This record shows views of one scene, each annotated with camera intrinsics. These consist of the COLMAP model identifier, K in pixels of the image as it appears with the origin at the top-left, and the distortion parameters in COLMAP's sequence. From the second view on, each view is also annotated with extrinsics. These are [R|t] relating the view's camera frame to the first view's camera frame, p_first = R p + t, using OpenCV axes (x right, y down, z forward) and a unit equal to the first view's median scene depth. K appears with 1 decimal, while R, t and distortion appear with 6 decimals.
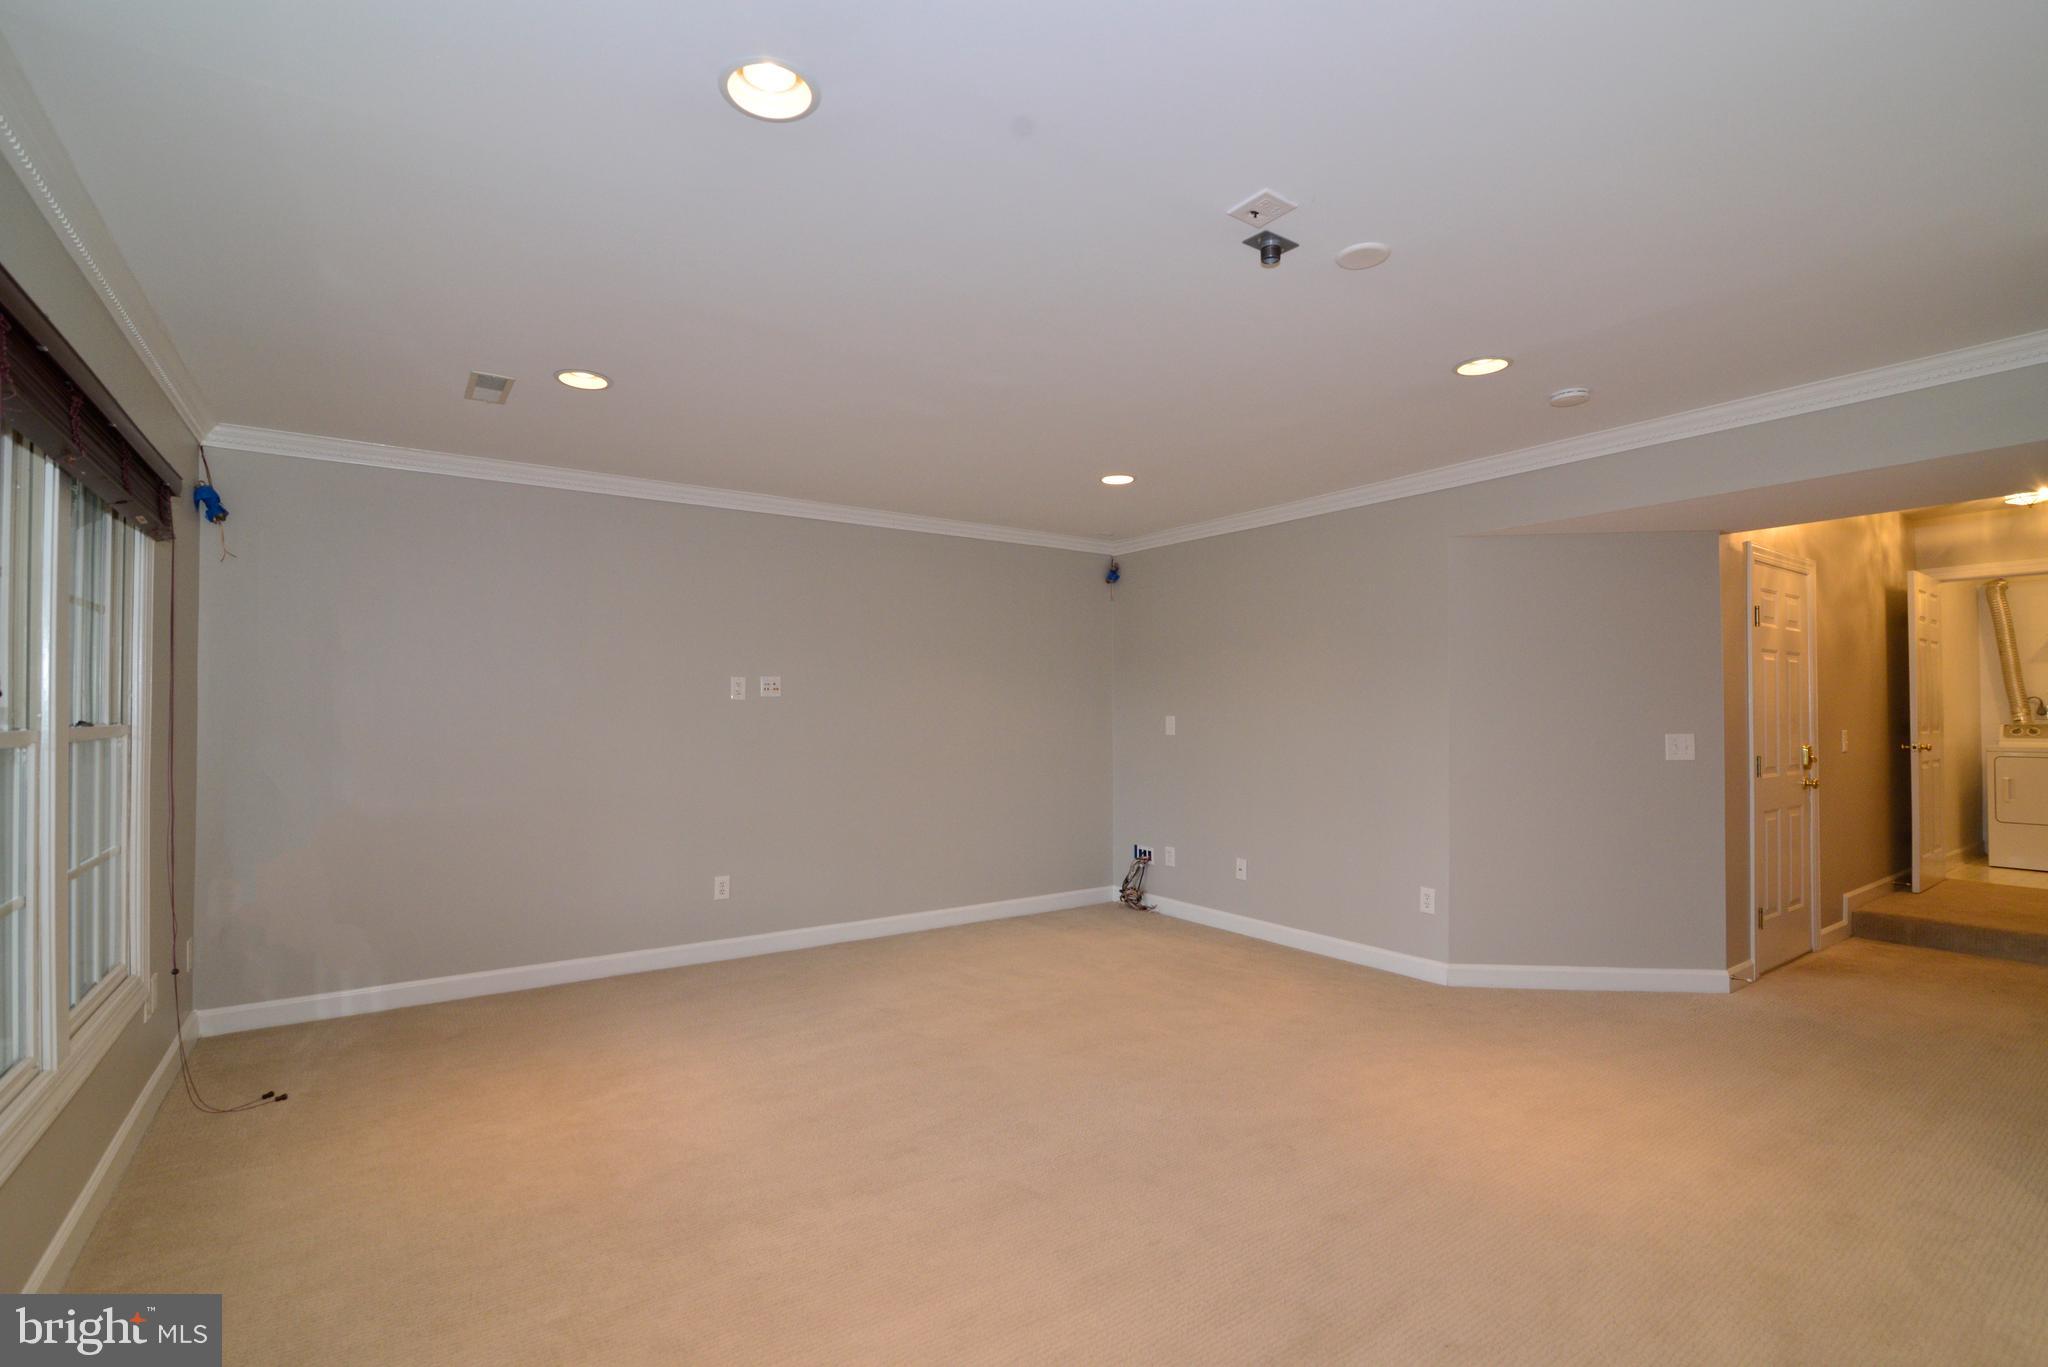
lens RADIAL K [[937.7, 0, 1024.6], [0, 937.7, 689.9], [0, 0, 1]] dist [-0.016786, 0.002068]
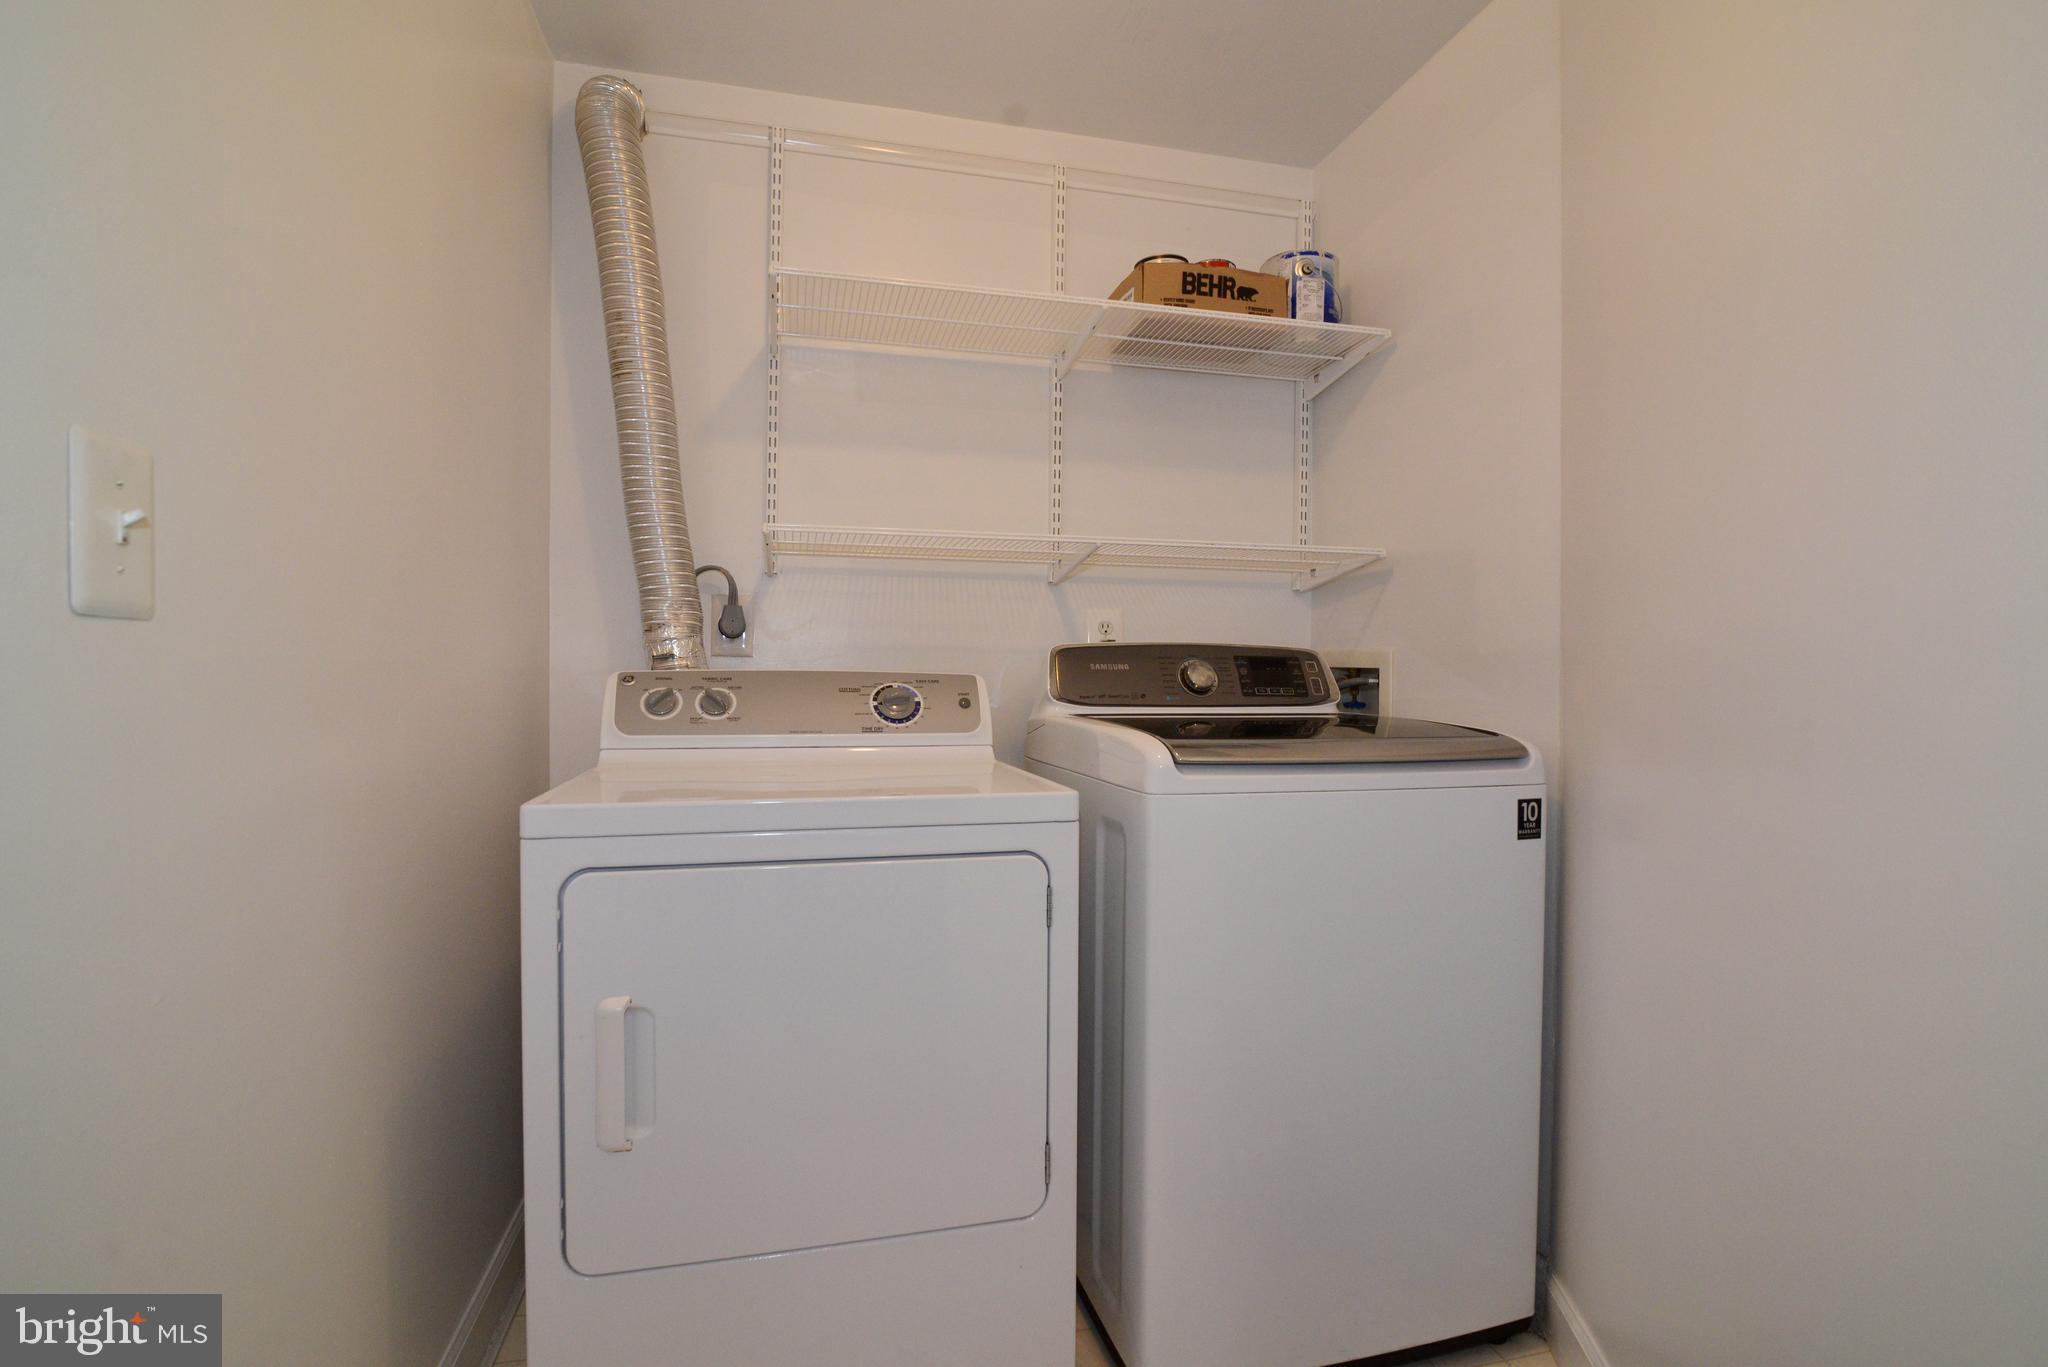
lens RADIAL K [[937.7, 0, 1027.0], [0, 937.7, 685.2], [0, 0, 1]] dist [-0.016786, 0.002068]
pose [[0.355675, -0.000172, 0.934610, 0.881996], [-0.023973, 0.999669, 0.009308, 0.036010], [-0.934302, -0.025716, 0.355553, 0.823791]]
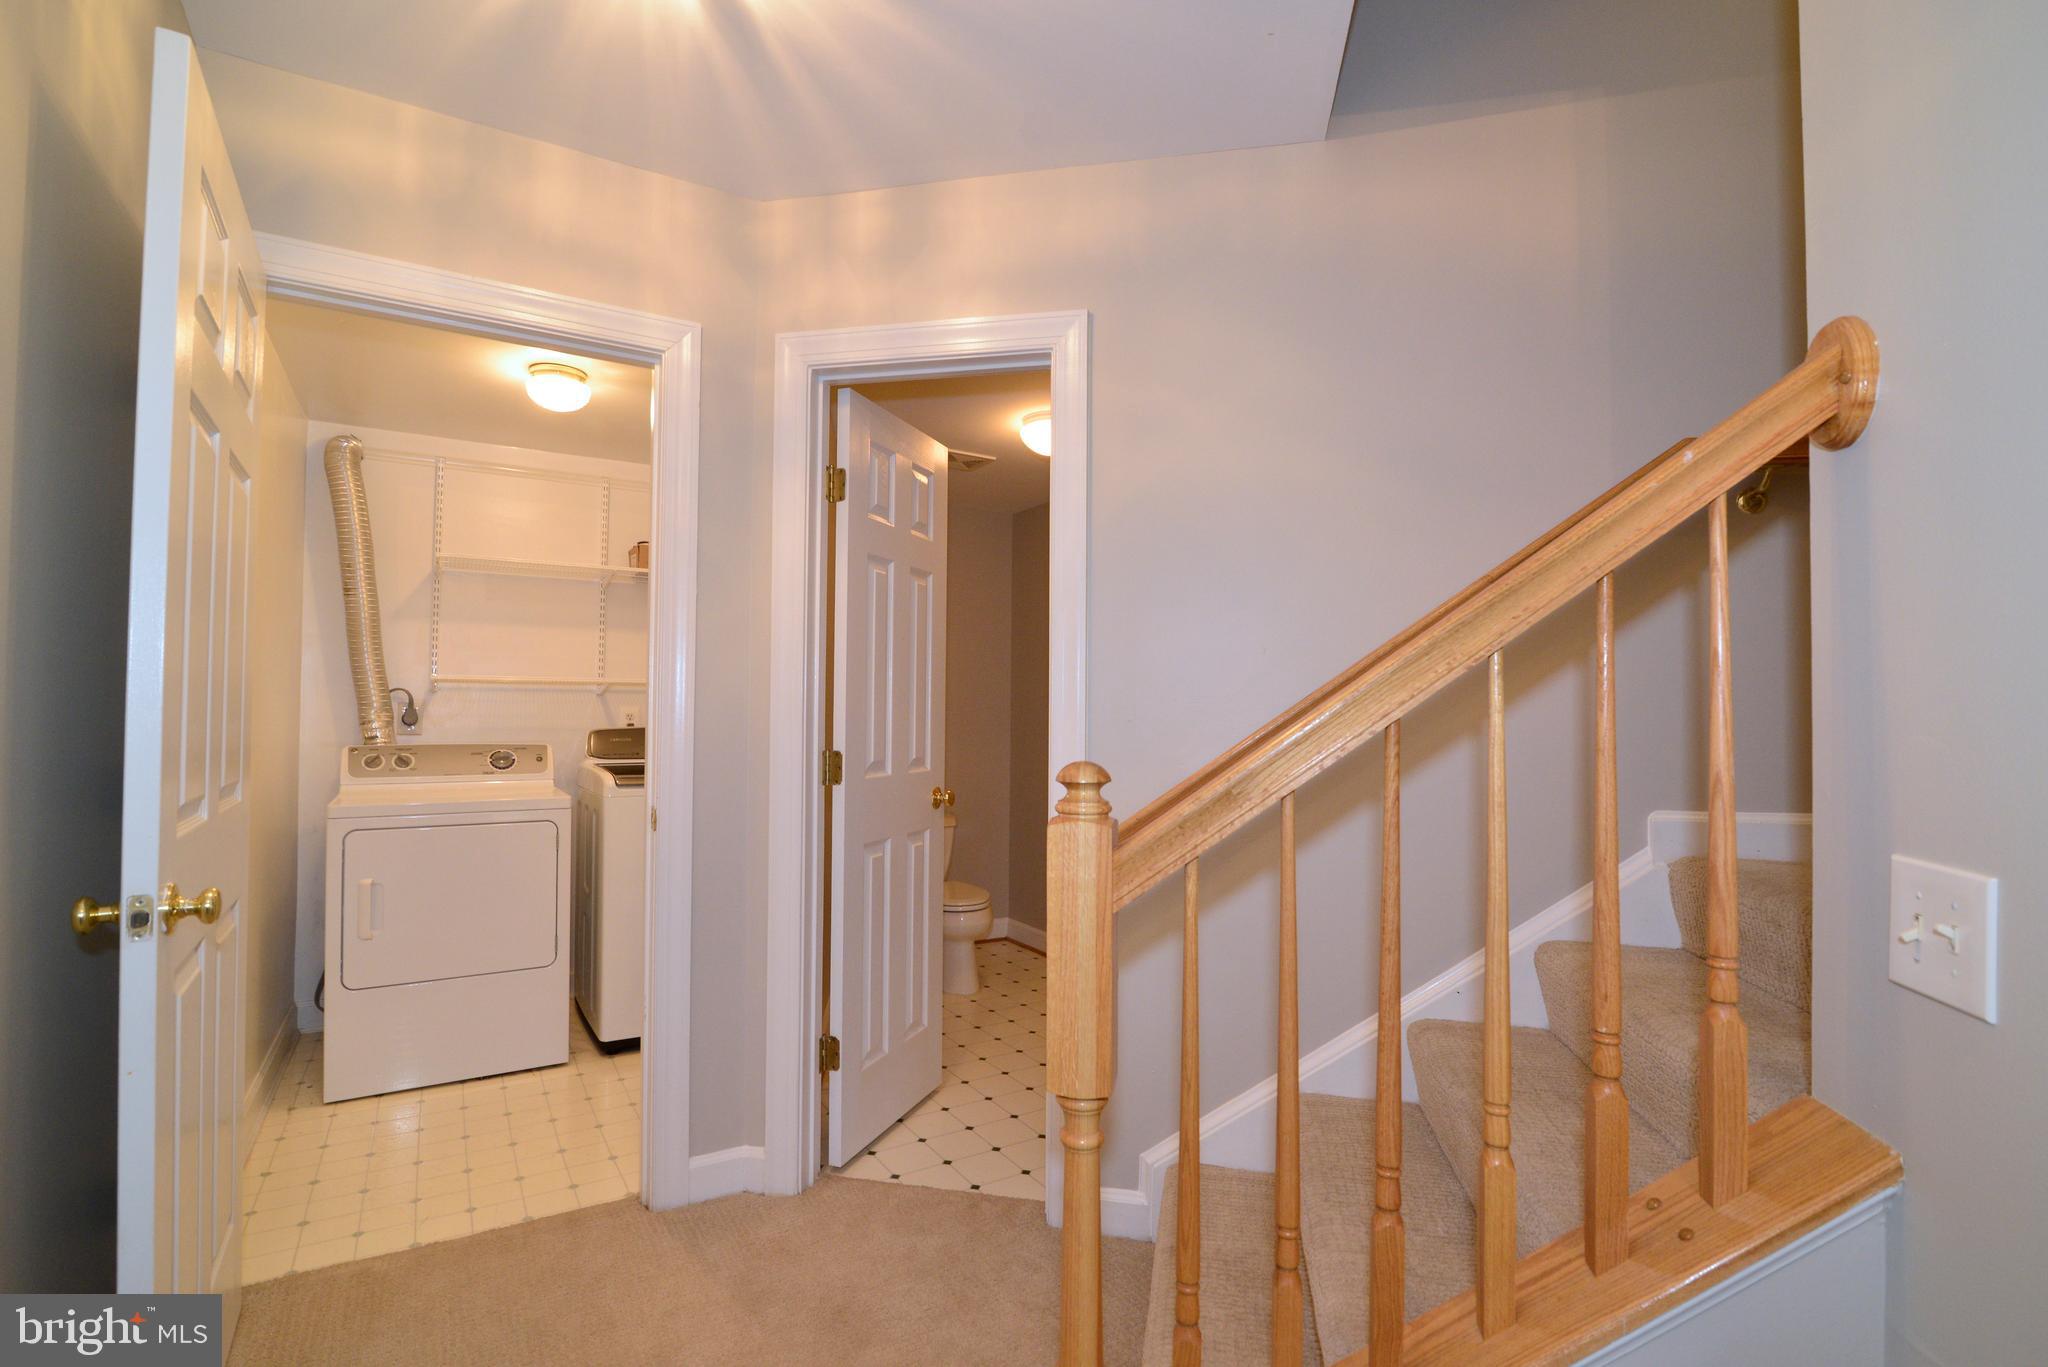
lens RADIAL K [[937.7, 0, 1016.4], [0, 937.7, 689.5], [0, 0, 1]] dist [-0.016786, 0.002068]
pose [[0.057525, 0.030442, 0.997880, 0.621166], [-0.022903, 0.999312, -0.029166, 0.015052], [-0.998081, -0.021177, 0.058182, 0.643915]]
